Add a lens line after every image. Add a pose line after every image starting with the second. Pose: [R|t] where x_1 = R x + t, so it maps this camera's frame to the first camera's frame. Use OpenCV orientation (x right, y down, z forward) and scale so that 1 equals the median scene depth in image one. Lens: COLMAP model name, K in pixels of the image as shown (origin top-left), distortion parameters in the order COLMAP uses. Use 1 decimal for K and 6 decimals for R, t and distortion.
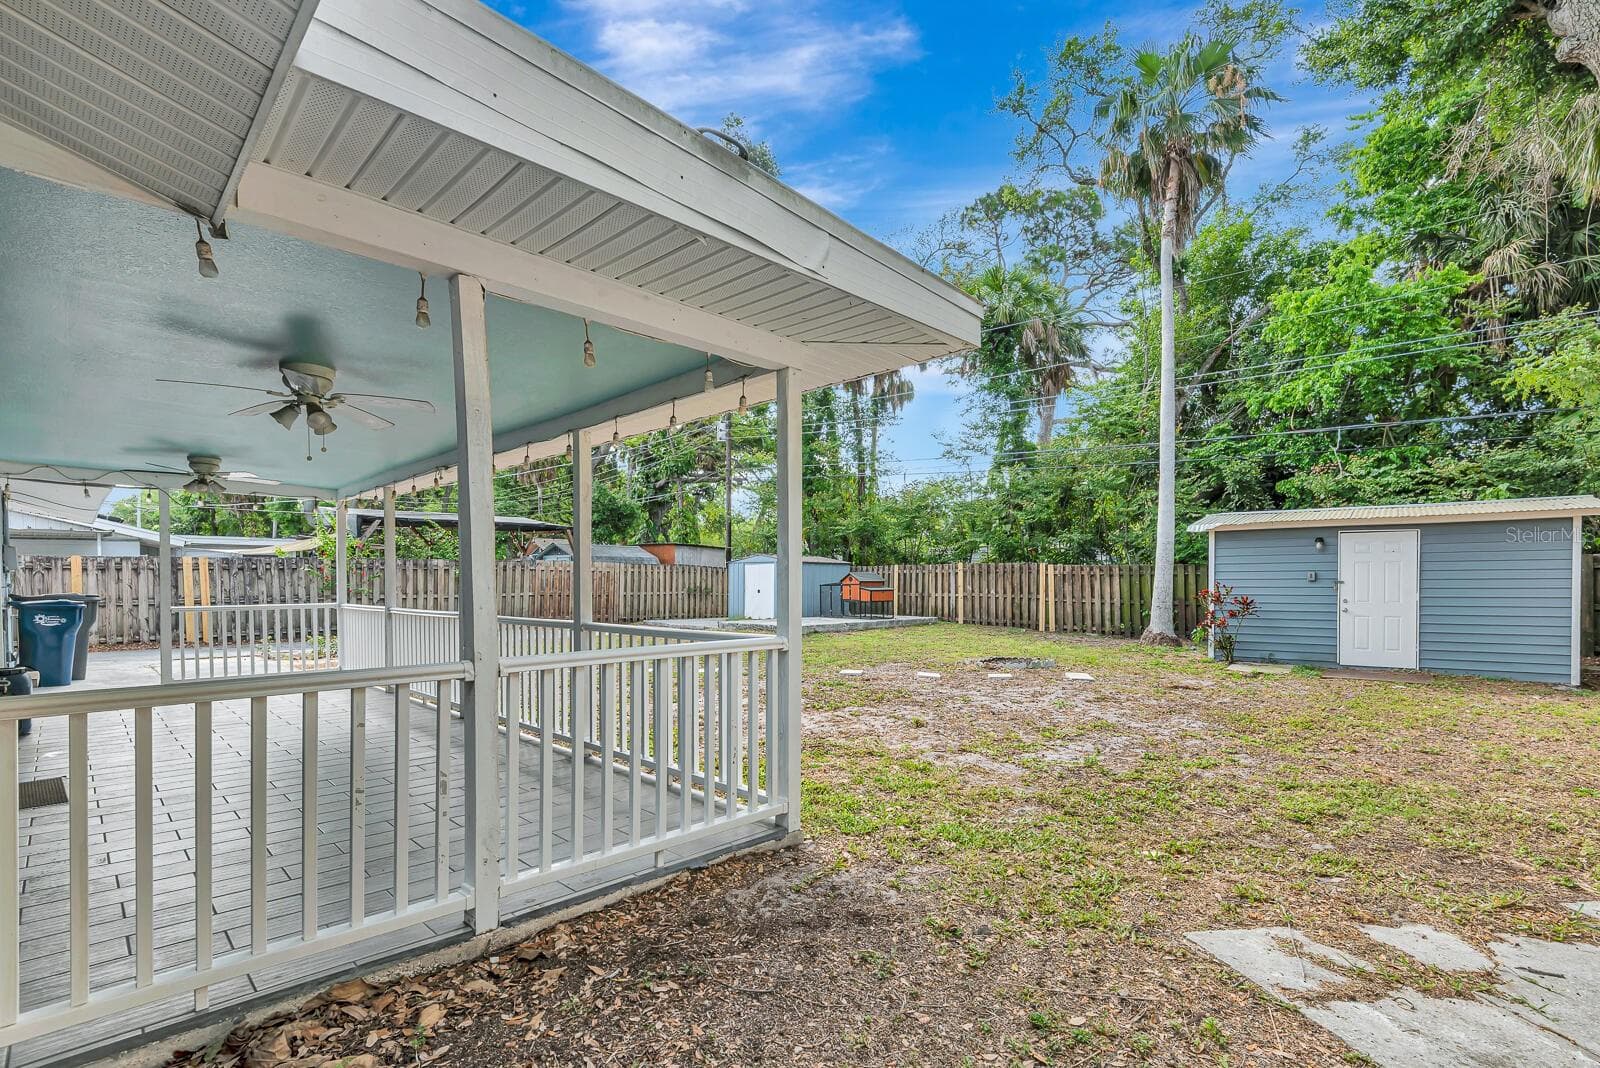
lens RADIAL K [[754.5, 0, 794.2], [0, 754.5, 595.9], [0, 0, 1]] dist [0.009494, -0.005969]
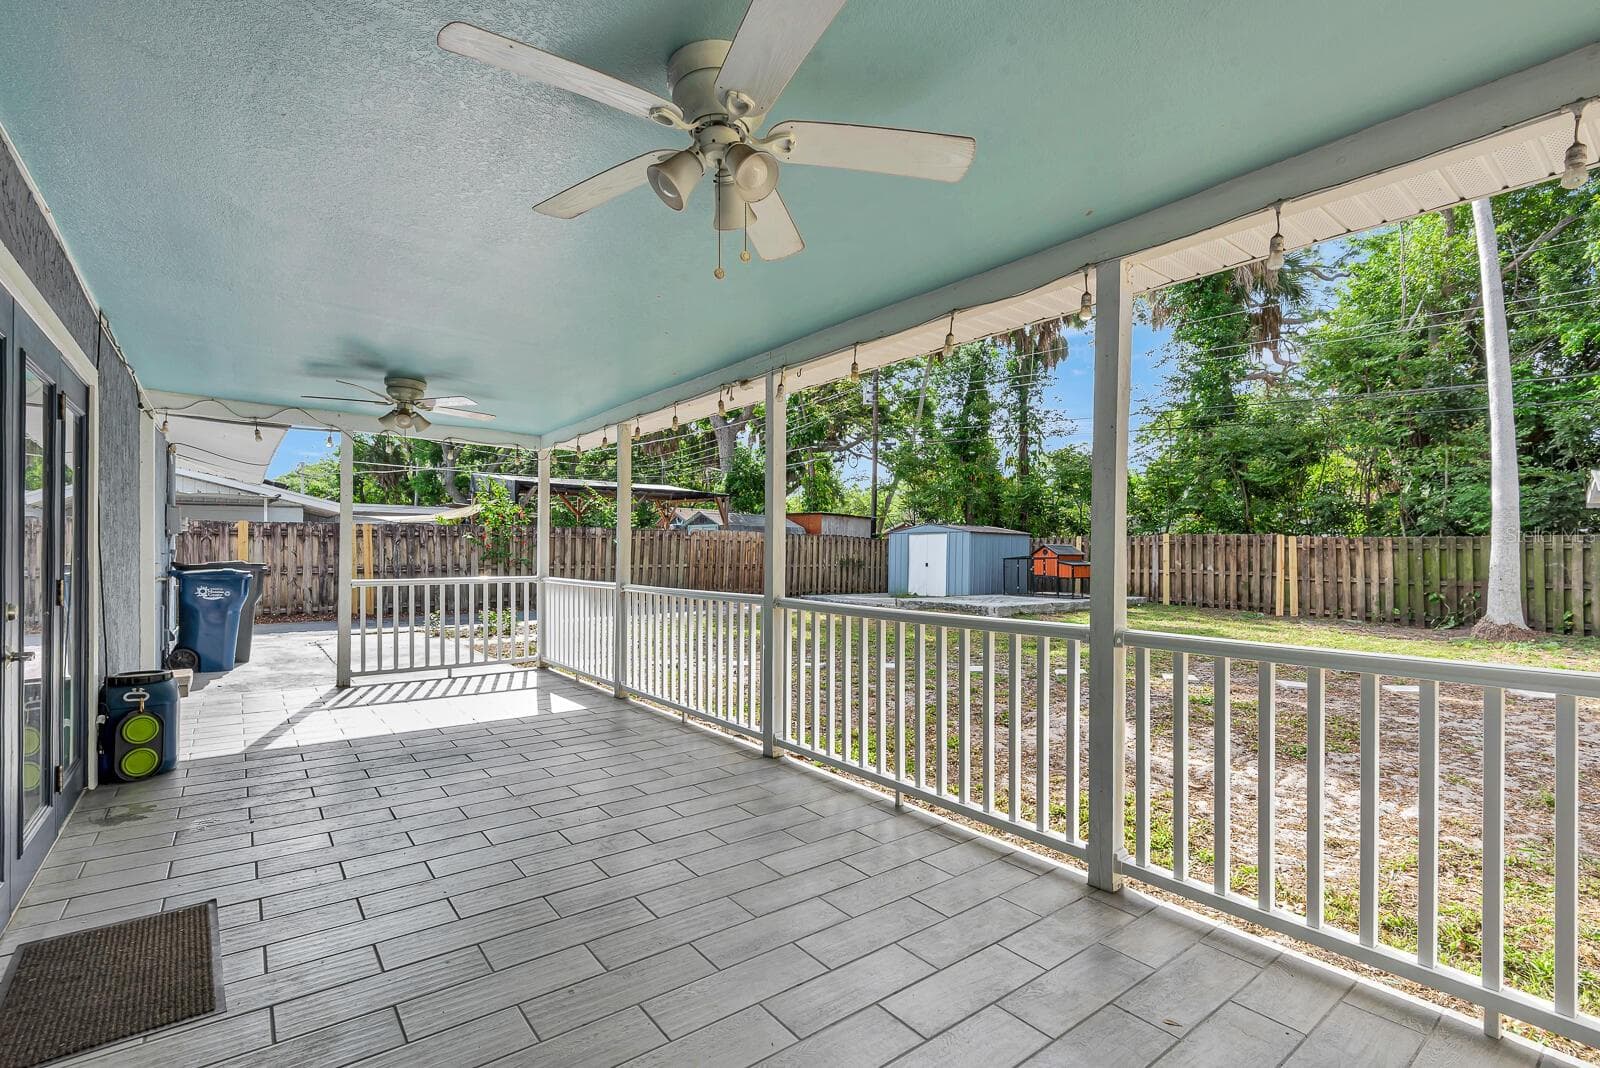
lens RADIAL K [[754.5, 0, 799.0], [0, 754.5, 545.8], [0, 0, 1]] dist [0.009494, -0.005969]
pose [[0.992253, 0.006011, -0.124089, -0.104723], [-0.009736, 0.999519, -0.029432, -0.000860], [0.123853, 0.030412, 0.991834, 0.109805]]
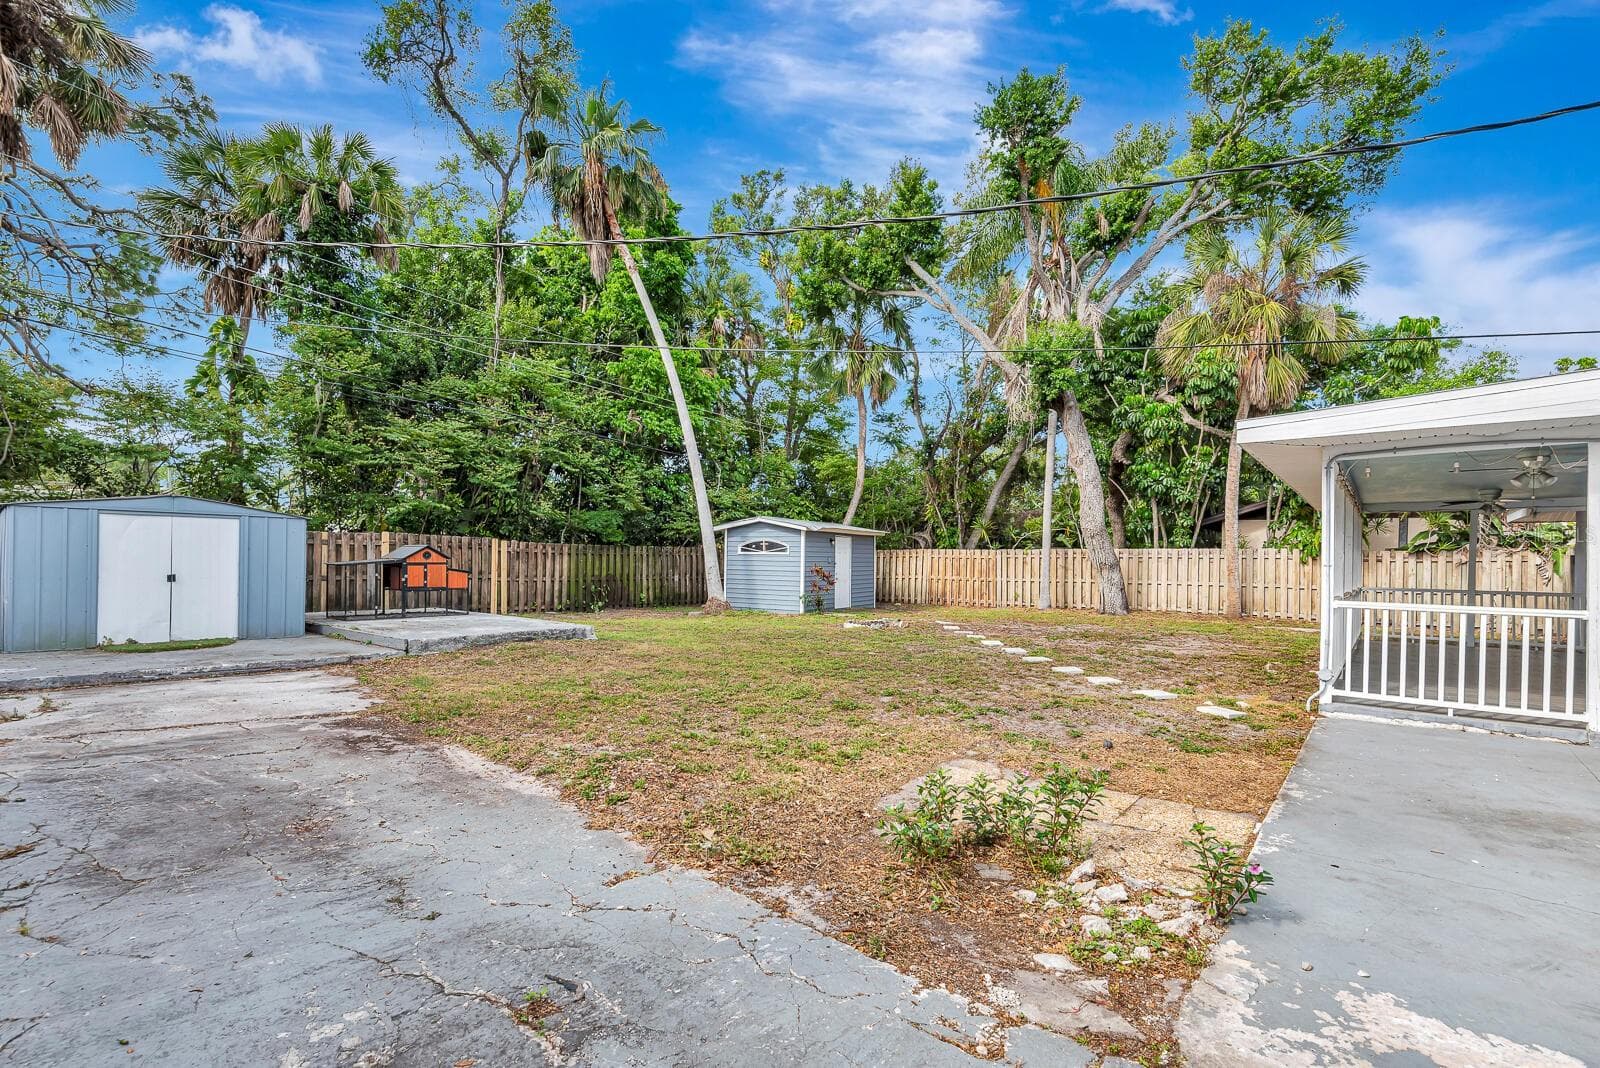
lens RADIAL K [[732.8, 0, 780.8], [0, 732.8, 560.3], [0, 0, 1]] dist [0.005368, -0.001591]
pose [[-0.133679, -0.000078, 0.991025, -0.621417], [0.005843, 0.999983, 0.000867, -0.017743], [-0.991008, 0.005907, -0.133676, 0.848484]]
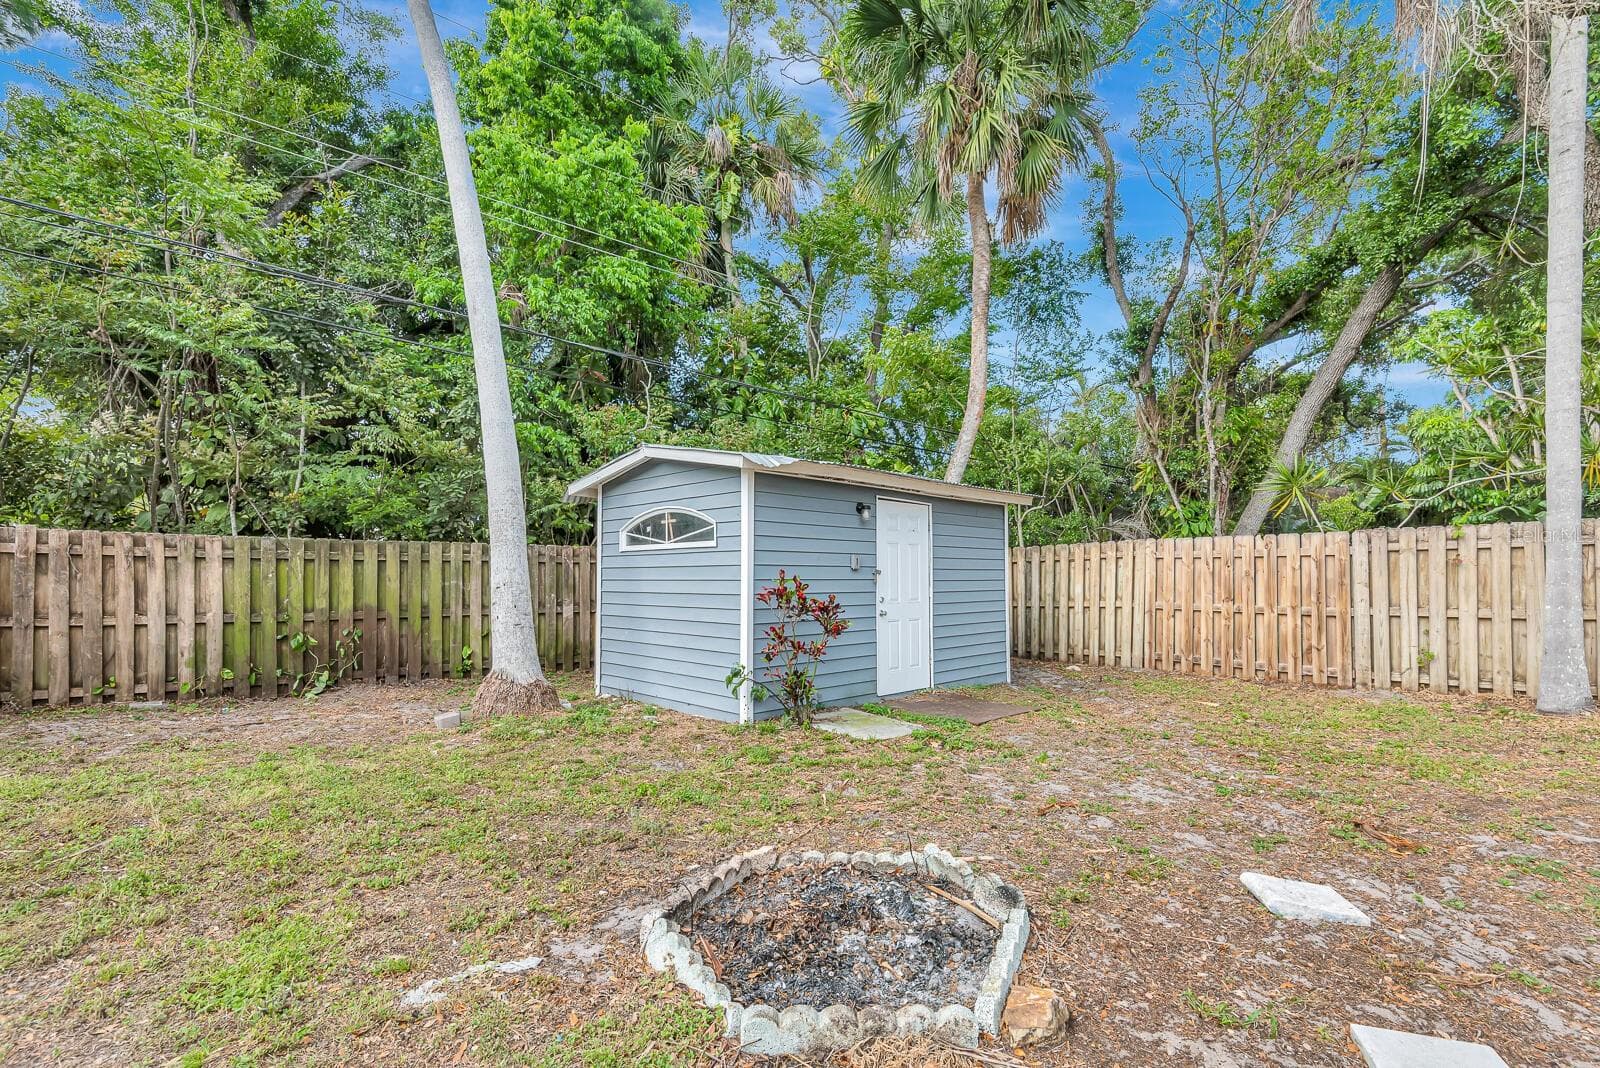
lens RADIAL K [[754.5, 0, 786.6], [0, 754.5, 570.2], [0, 0, 1]] dist [0.009494, -0.005969]
pose [[0.096598, 0.013800, 0.995228, 0.025065], [0.019576, 0.999684, -0.015762, -0.007563], [-0.995131, 0.021006, 0.096298, 0.635736]]
